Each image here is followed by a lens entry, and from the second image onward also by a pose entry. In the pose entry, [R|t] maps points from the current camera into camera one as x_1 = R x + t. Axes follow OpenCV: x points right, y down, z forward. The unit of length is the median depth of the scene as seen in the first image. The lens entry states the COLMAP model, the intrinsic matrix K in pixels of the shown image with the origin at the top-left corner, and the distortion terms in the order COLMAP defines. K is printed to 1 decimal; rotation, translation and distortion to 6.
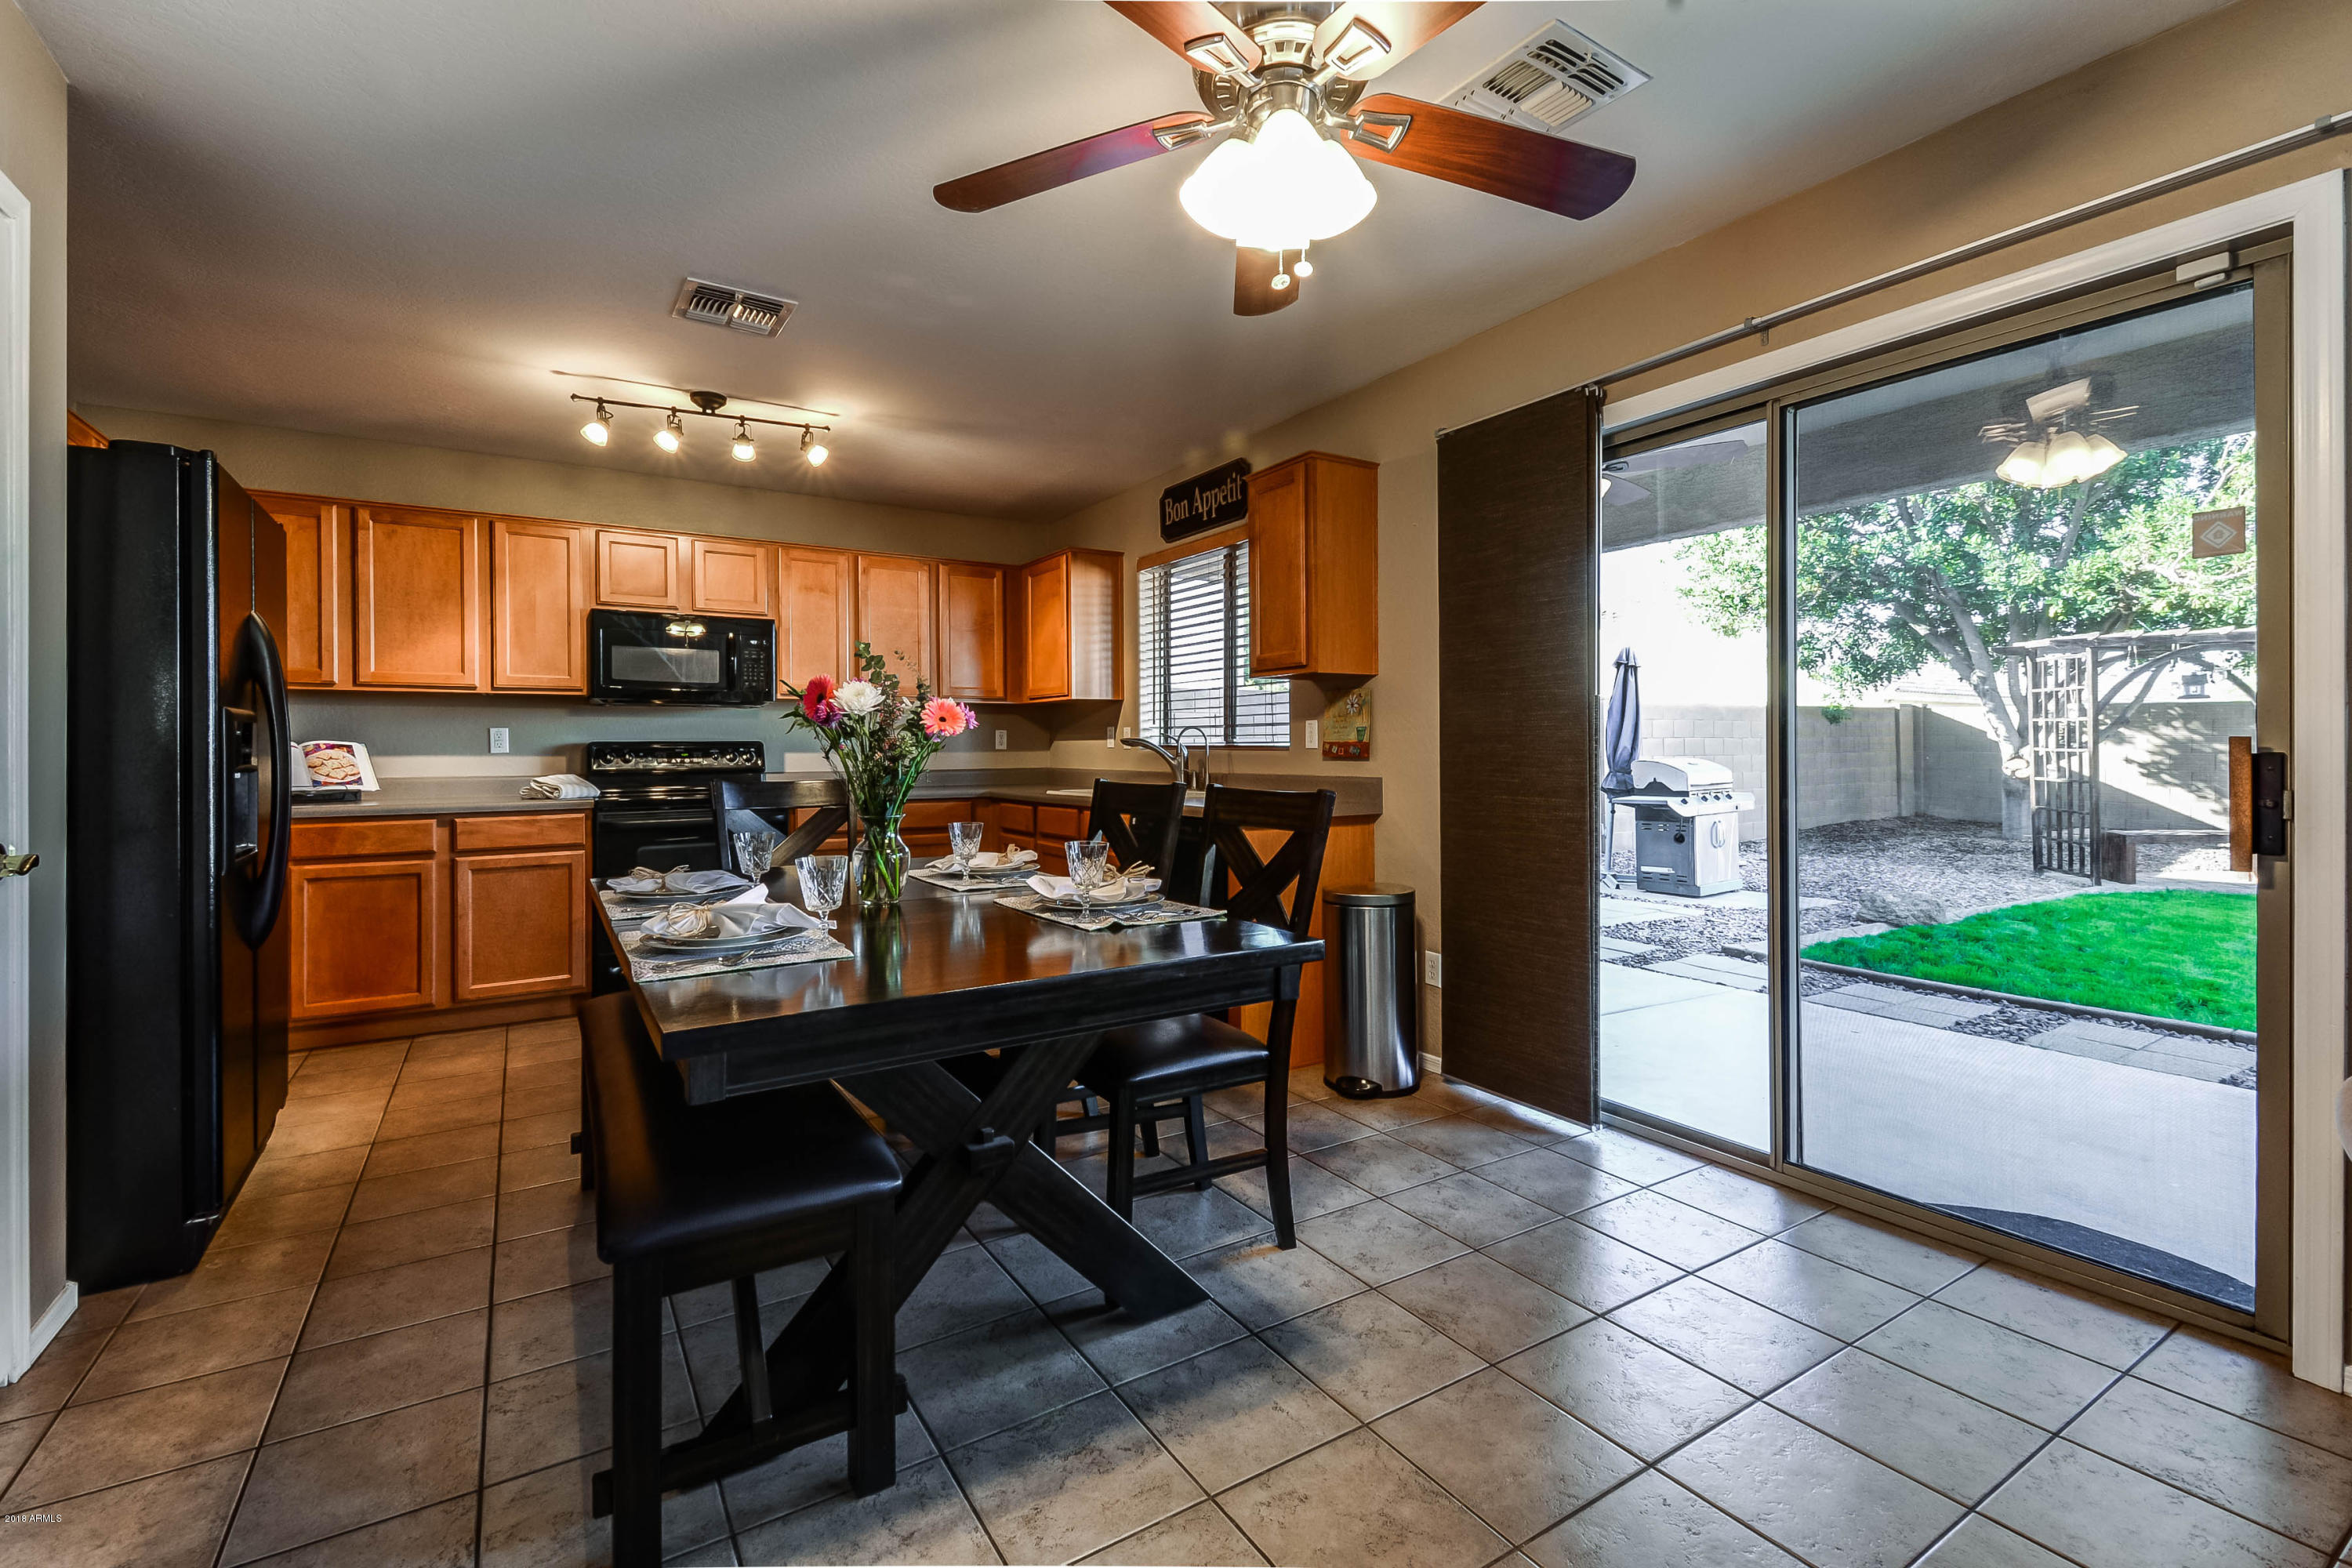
lens RADIAL K [[1046.7, 0, 1180.3], [0, 1046.7, 769.6], [0, 0, 1]] dist [0.032152, -0.021416]
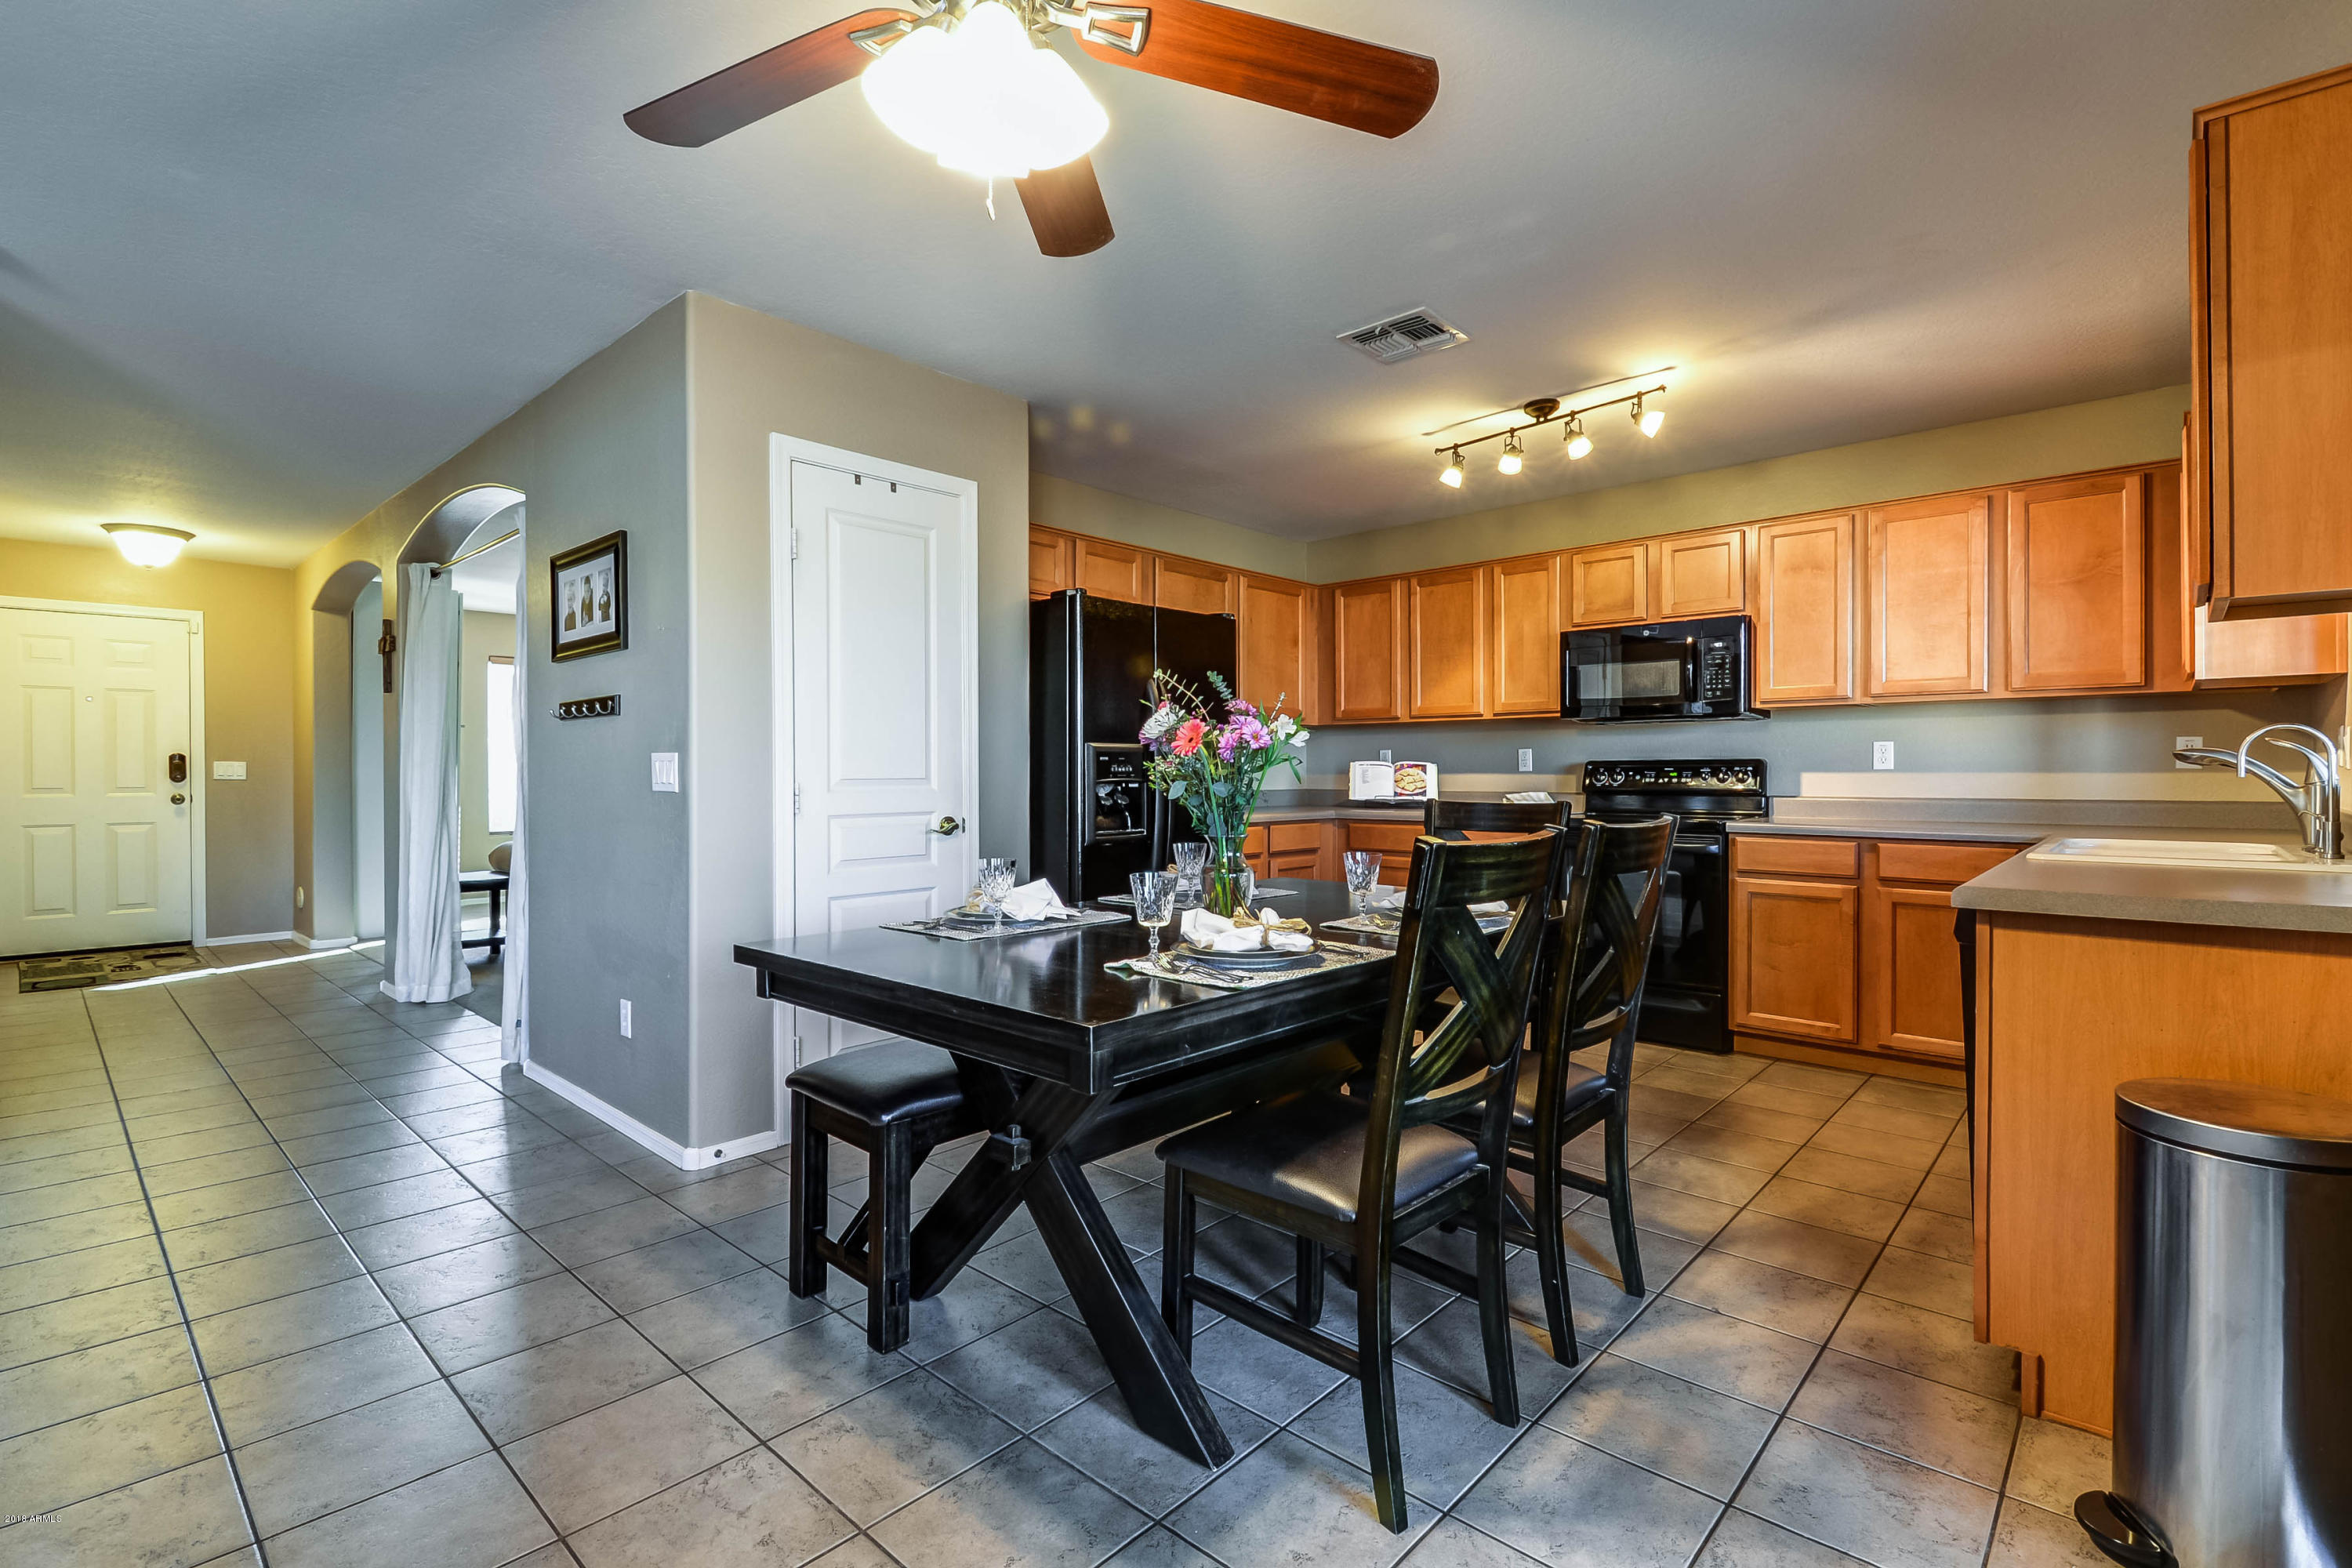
lens RADIAL K [[1068.1, 0, 1126.9], [0, 1068.1, 778.5], [0, 0, 1]] dist [0.015725, -0.023073]
pose [[0.229946, 0.008347, -0.973168, 0.376469], [-0.019985, 0.999793, 0.003853, -0.004864], [0.972998, 0.018563, 0.230065, 0.361570]]
